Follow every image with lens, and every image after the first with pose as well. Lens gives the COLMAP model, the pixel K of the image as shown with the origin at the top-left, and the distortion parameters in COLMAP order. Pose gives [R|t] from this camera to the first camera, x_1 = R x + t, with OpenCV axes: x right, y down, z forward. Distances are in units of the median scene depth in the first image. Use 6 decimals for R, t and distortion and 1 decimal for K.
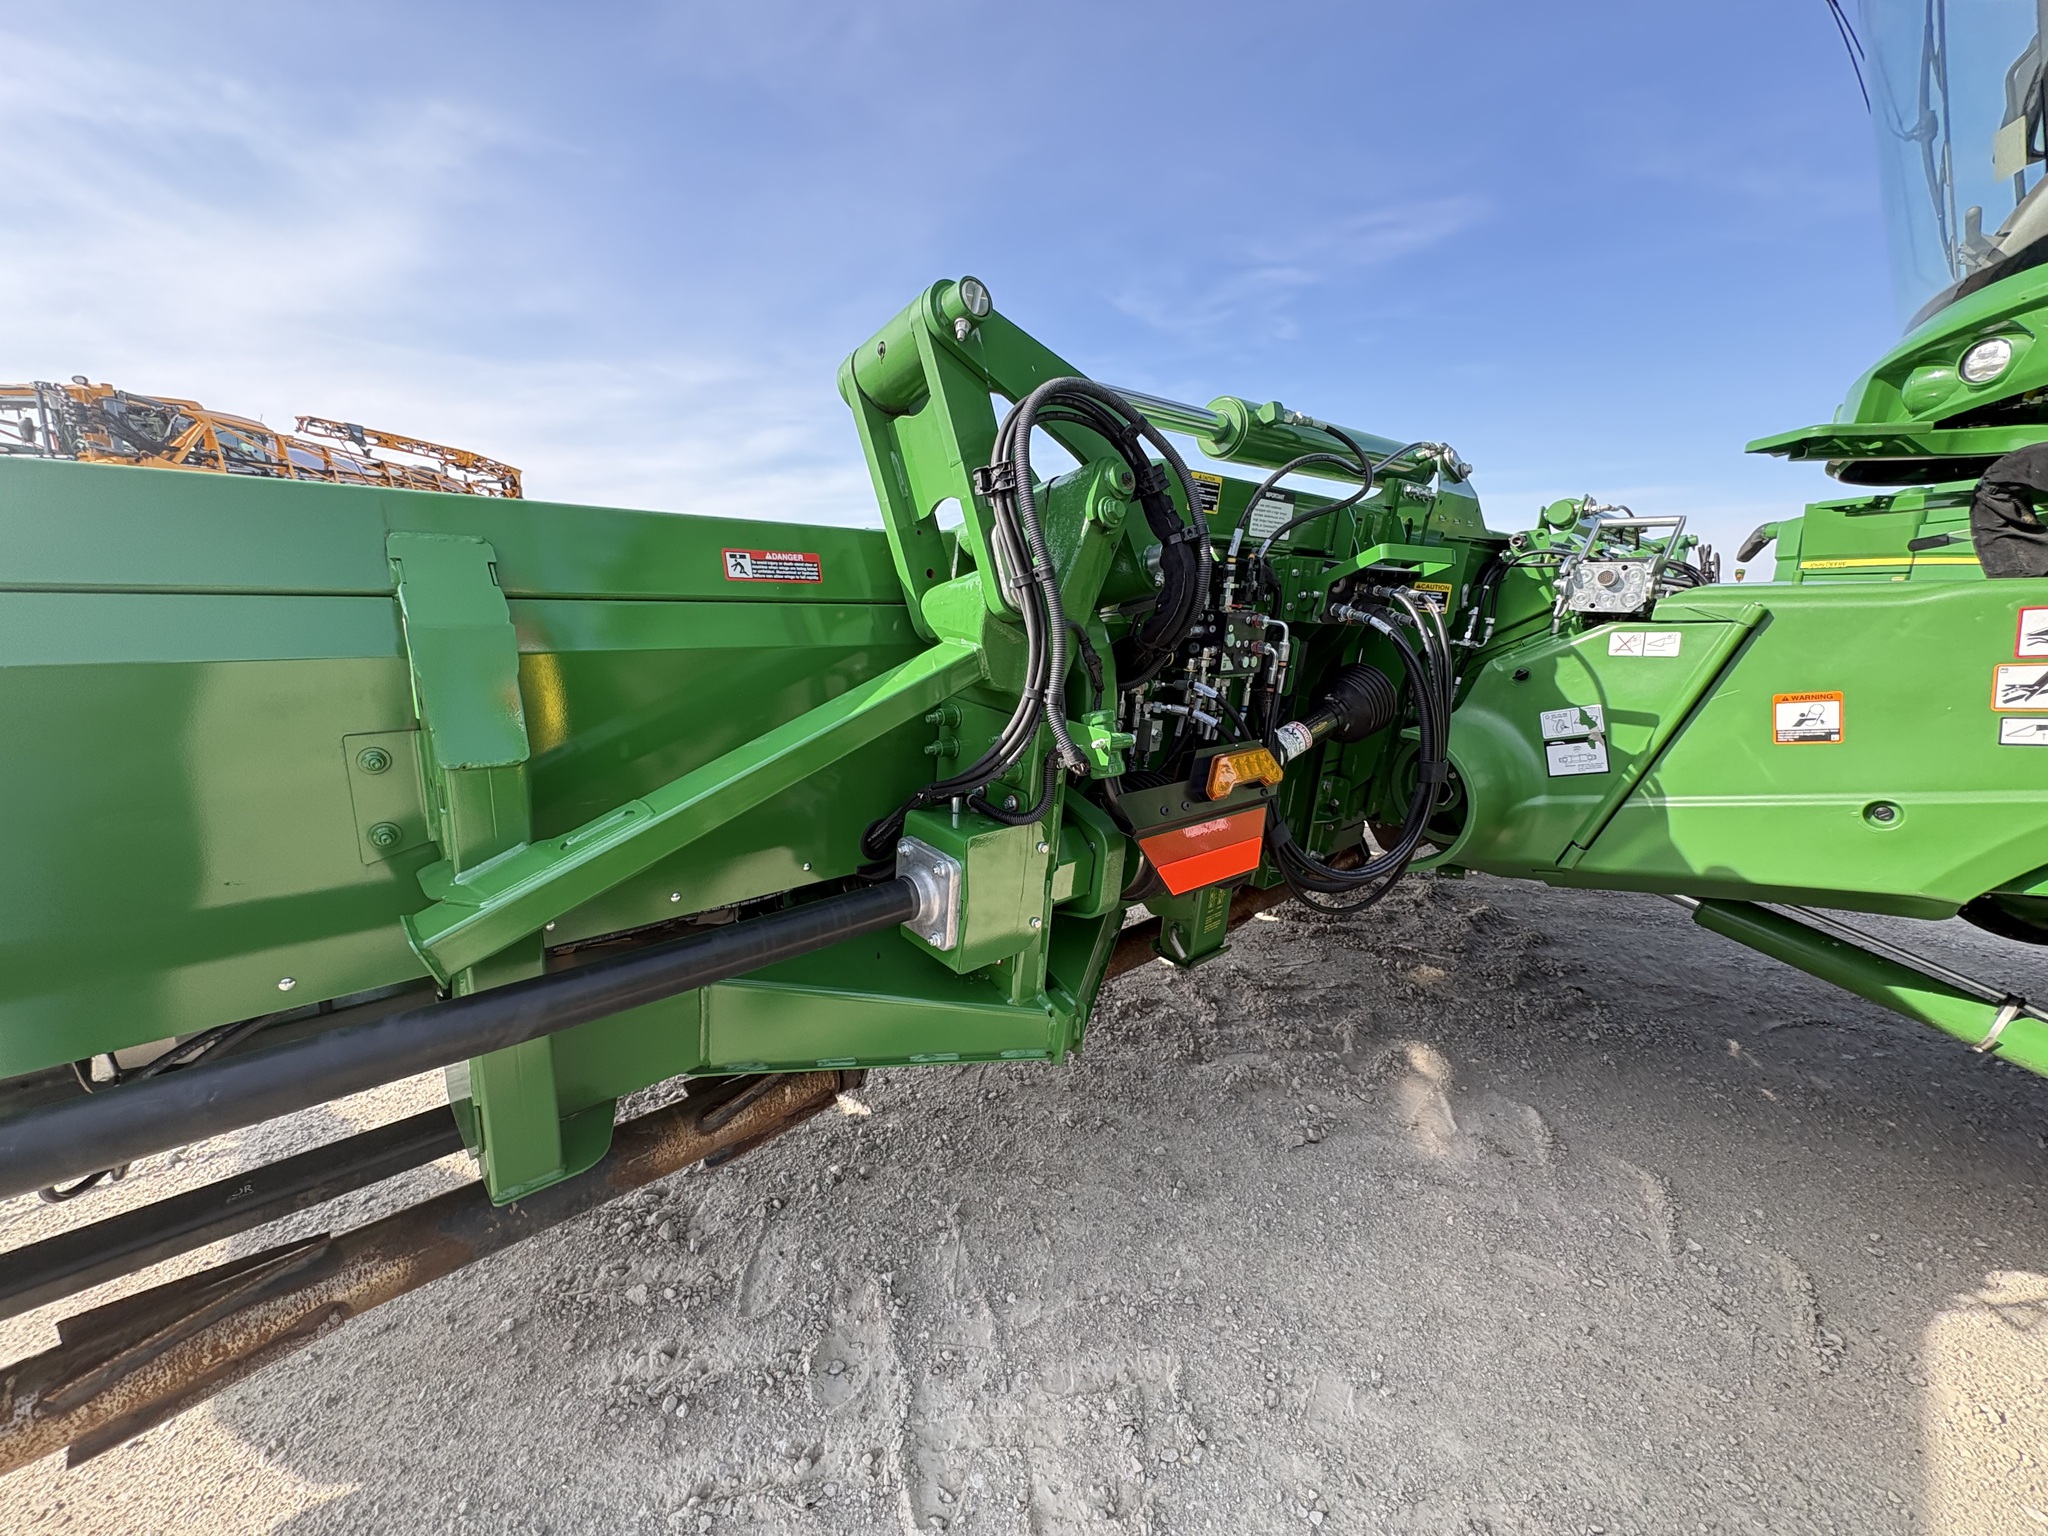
lens RADIAL K [[830.2, 0, 1018.8], [0, 830.2, 765.4], [0, 0, 1]] dist [-0.001316, 0.000927]
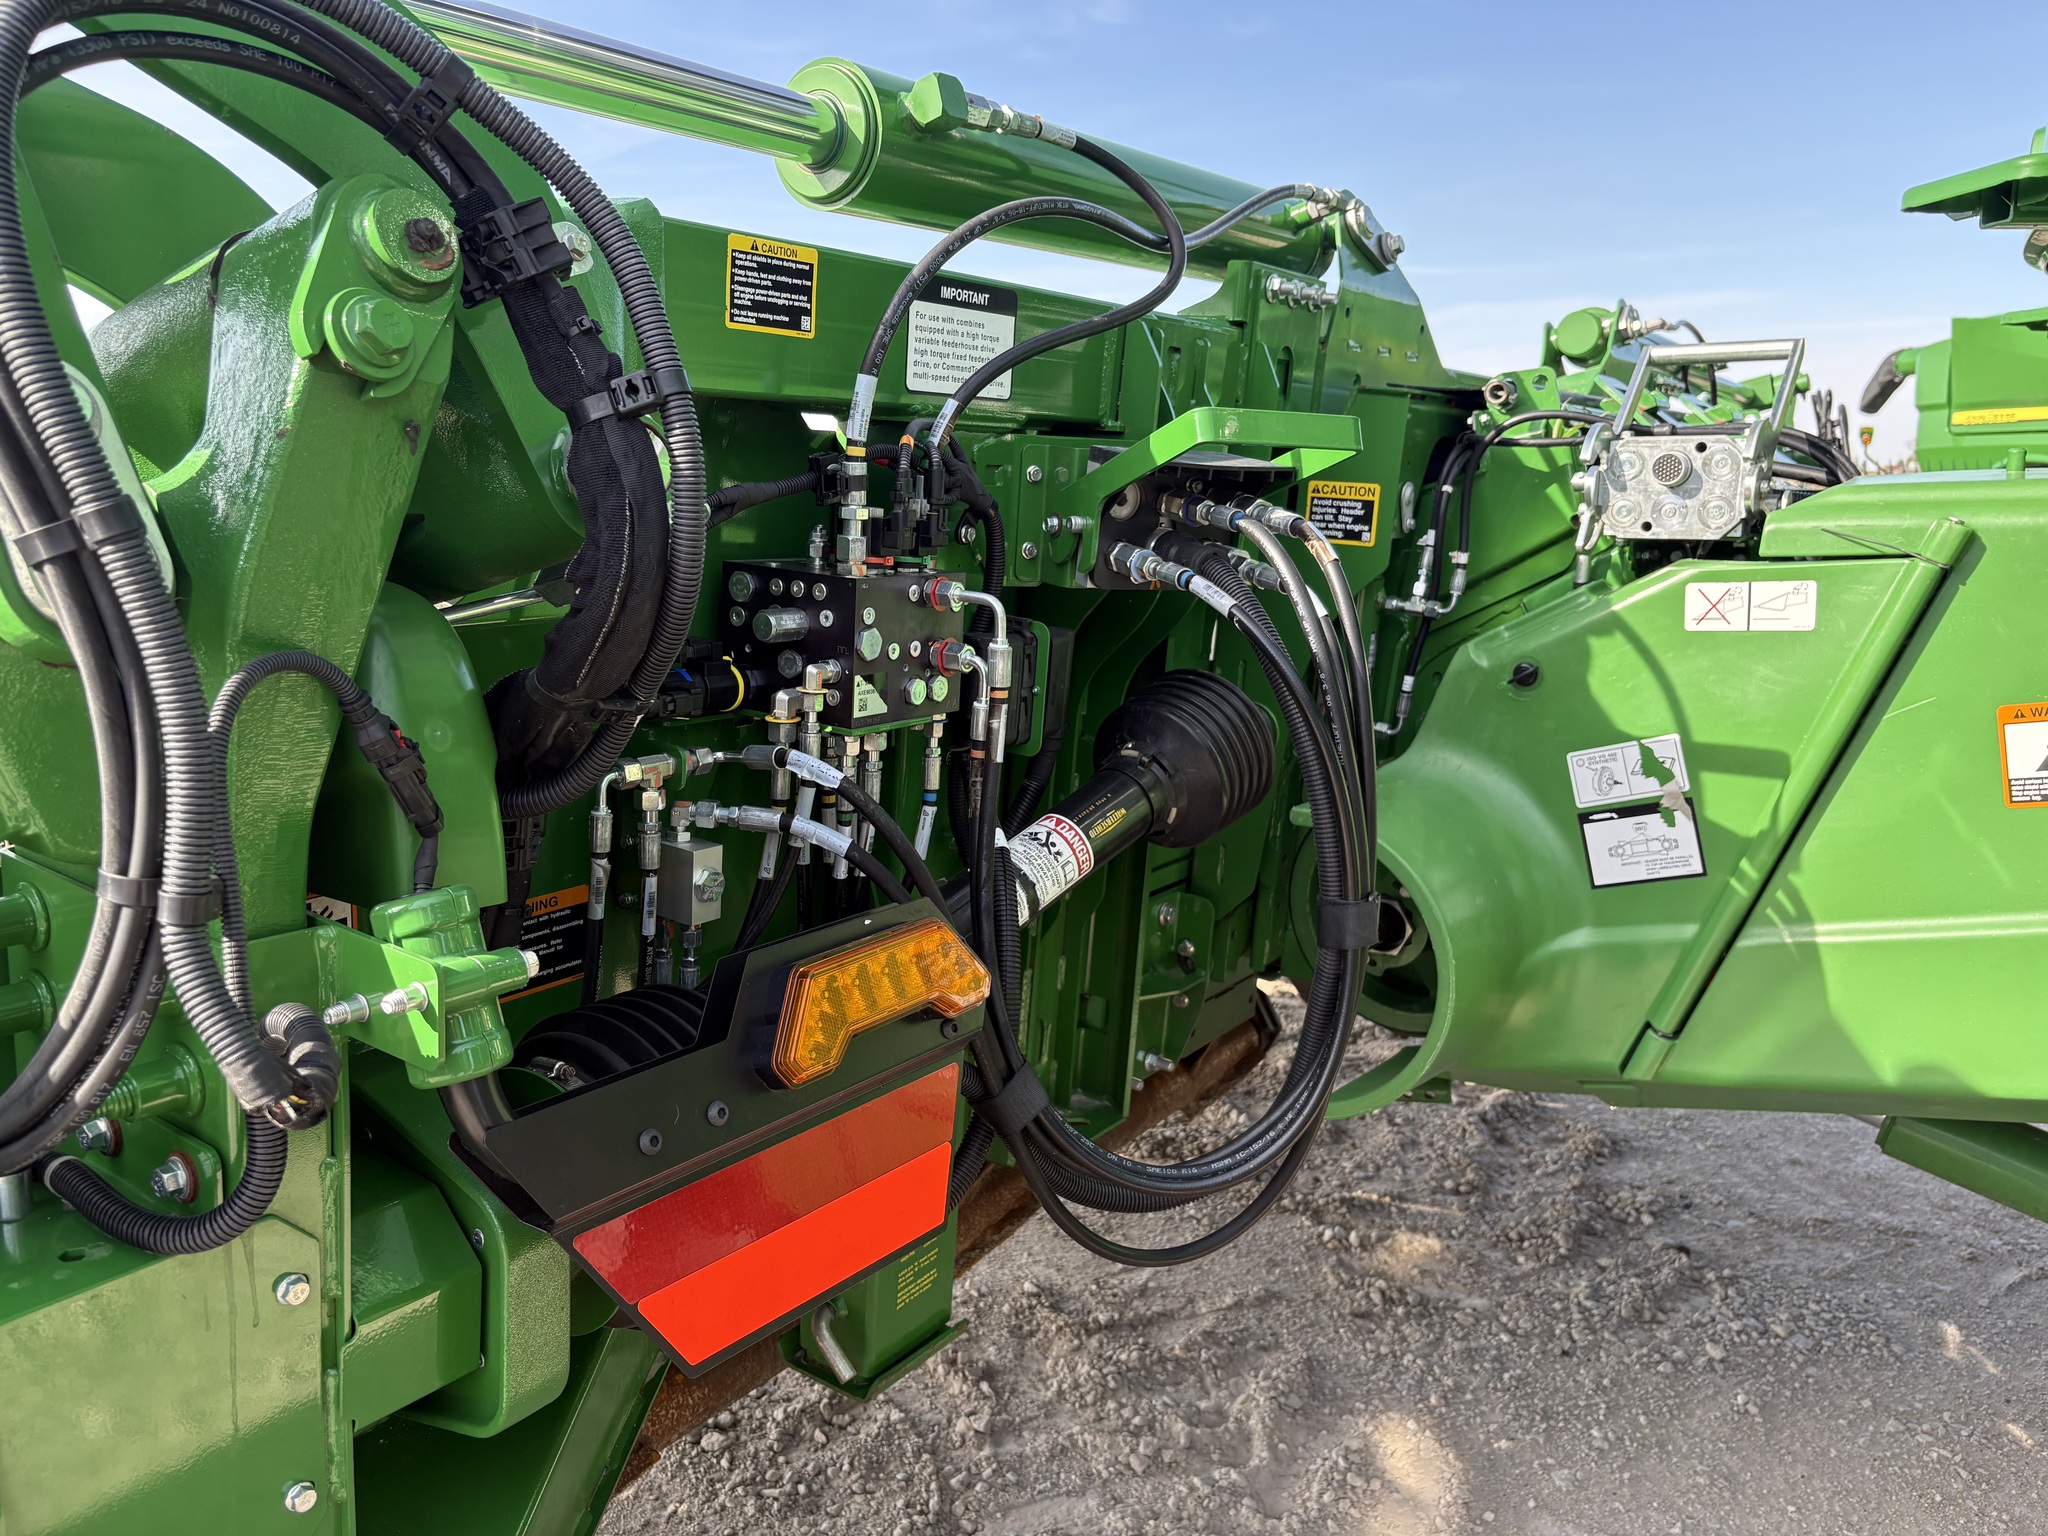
lens RADIAL K [[1580.2, 0, 1017.9], [0, 1580.2, 764.6], [0, 0, 1]] dist [0.048156, -0.051589]
pose [[0.974693, -0.058857, 0.215660, 0.131355], [0.065712, 0.997532, -0.024748, -0.056702], [-0.213671, 0.038293, 0.976155, 0.186654]]
